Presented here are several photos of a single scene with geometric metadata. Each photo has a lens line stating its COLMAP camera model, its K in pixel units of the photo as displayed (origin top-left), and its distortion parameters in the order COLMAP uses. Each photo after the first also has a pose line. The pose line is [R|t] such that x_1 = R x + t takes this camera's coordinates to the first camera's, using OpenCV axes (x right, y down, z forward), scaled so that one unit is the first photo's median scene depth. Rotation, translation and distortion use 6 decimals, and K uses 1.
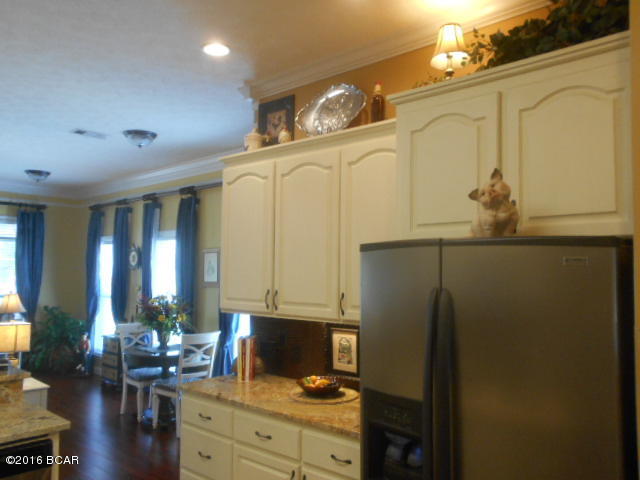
lens RADIAL K [[486.8, 0, 342.6], [0, 486.8, 250.6], [0, 0, 1]] dist [-0.007877, 0.002861]
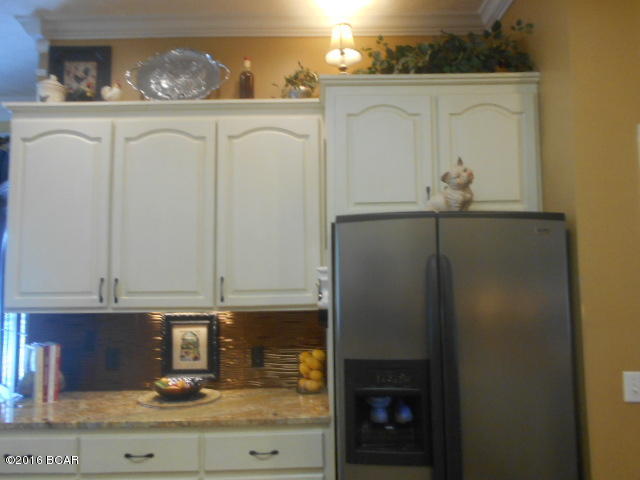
lens RADIAL K [[516.1, 0, 289.9], [0, 516.1, 241.4], [0, 0, 1]] dist [-0.057010, 0.082534]
pose [[0.784345, 0.034865, 0.619344, -0.463097], [-0.008791, 0.998944, -0.045101, 0.058799], [-0.620262, 0.029930, 0.783823, 0.156567]]
